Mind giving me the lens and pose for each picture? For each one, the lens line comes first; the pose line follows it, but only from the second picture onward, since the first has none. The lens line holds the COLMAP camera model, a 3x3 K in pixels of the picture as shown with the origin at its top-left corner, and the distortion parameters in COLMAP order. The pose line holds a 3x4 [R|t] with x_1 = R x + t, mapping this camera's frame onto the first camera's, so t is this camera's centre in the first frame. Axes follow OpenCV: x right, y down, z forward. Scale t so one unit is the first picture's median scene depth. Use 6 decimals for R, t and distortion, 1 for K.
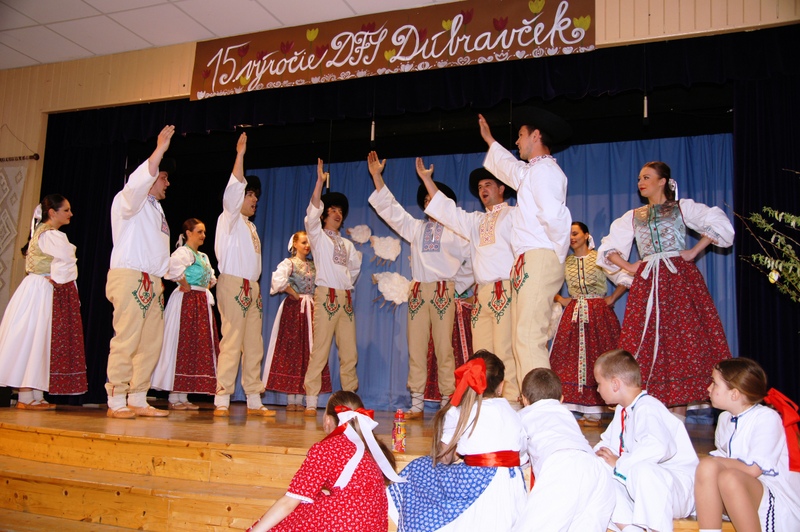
lens RADIAL K [[751.9, 0, 400.0], [0, 751.9, 266.0], [0, 0, 1]] dist [-0.118146, 0.208205]
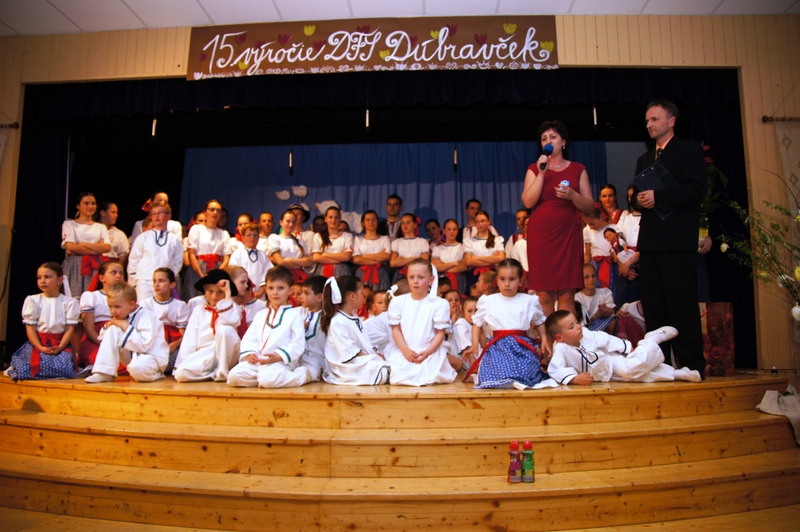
lens RADIAL K [[617.1, 0, 400.0], [0, 617.1, 266.0], [0, 0, 1]] dist [-0.177670, 0.114275]
pose [[0.951948, -0.000207, 0.306260, -0.277096], [-0.012929, 0.999081, 0.040863, 0.008178], [-0.305987, -0.042859, 0.951070, 0.078598]]
